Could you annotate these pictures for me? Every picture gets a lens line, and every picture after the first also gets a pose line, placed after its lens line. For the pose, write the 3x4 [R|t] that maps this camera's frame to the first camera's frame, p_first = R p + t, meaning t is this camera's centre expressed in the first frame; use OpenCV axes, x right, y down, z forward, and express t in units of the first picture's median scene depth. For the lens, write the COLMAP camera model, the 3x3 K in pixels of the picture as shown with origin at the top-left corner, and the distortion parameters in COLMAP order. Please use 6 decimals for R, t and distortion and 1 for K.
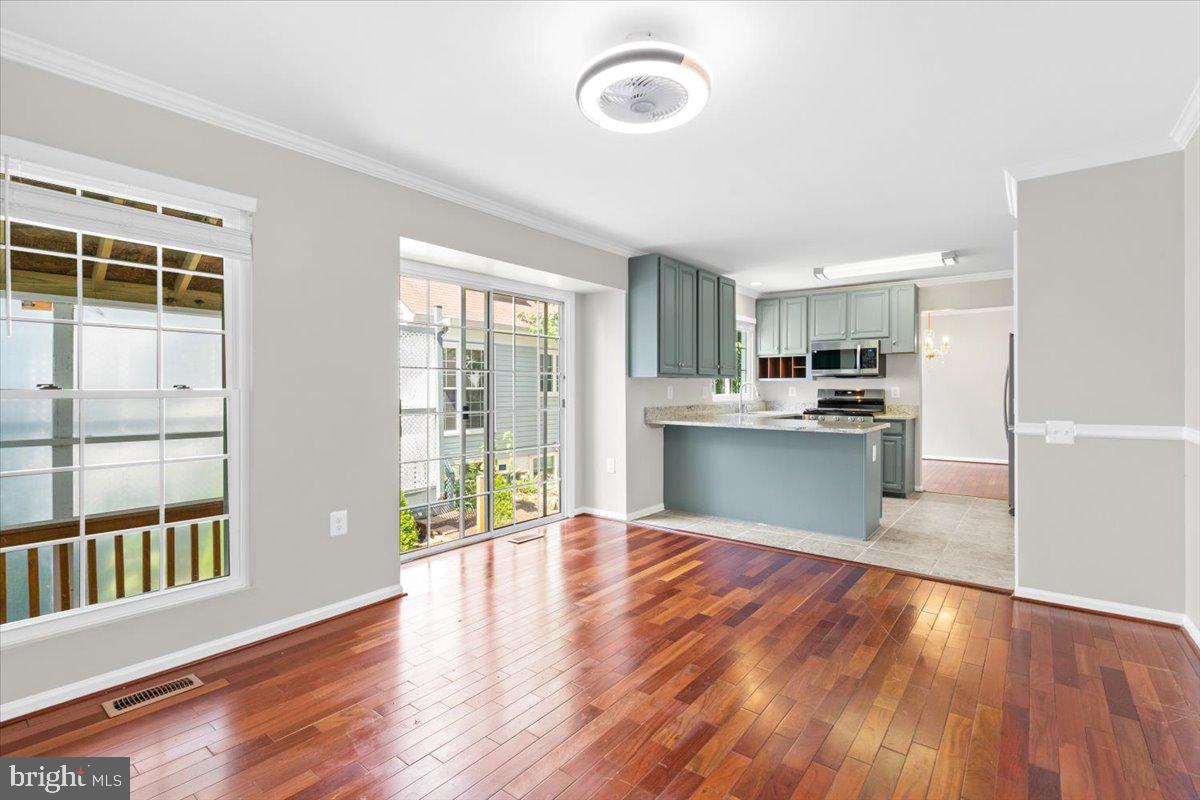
lens RADIAL K [[557.3, 0, 594.7], [0, 557.3, 390.9], [0, 0, 1]] dist [0.009697, 0.001216]
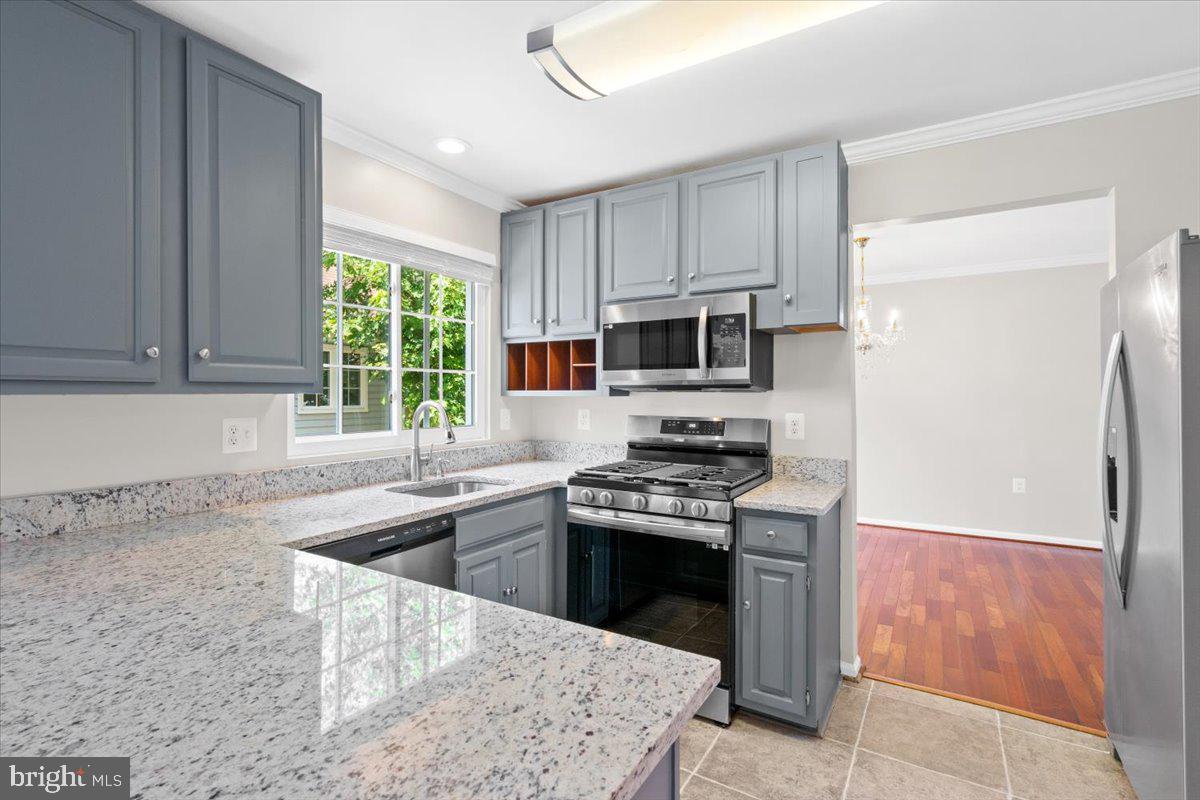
lens RADIAL K [[557.3, 0, 602.3], [0, 557.3, 392.8], [0, 0, 1]] dist [0.009697, 0.001216]
pose [[0.992417, -0.001330, 0.122907, 0.340444], [0.001923, 0.999987, -0.004707, -0.019983], [-0.122900, 0.004908, 0.992407, 0.598514]]
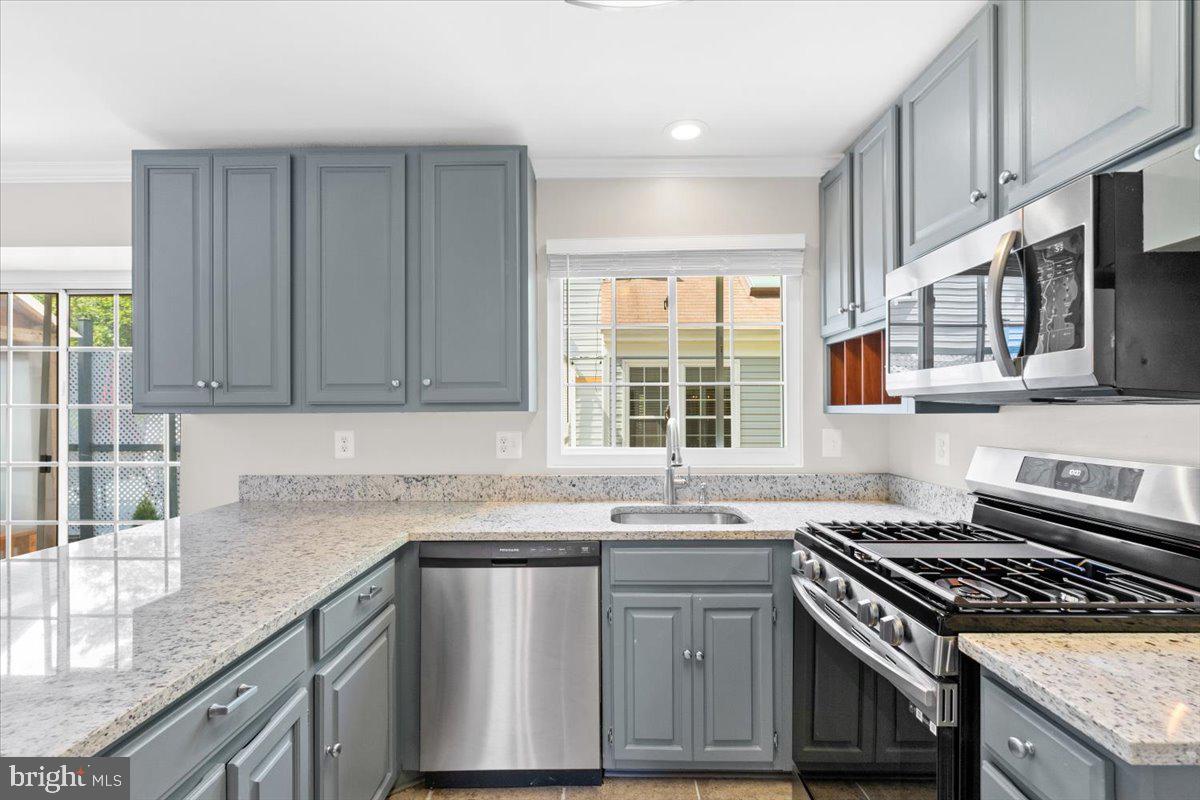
lens RADIAL K [[557.3, 0, 599.9], [0, 557.3, 406.9], [0, 0, 1]] dist [0.009697, 0.001216]
pose [[0.617345, -0.009959, -0.786629, 0.514903], [0.004048, 0.999947, -0.009483, -0.020509], [0.786682, 0.002670, 0.617353, 0.737115]]
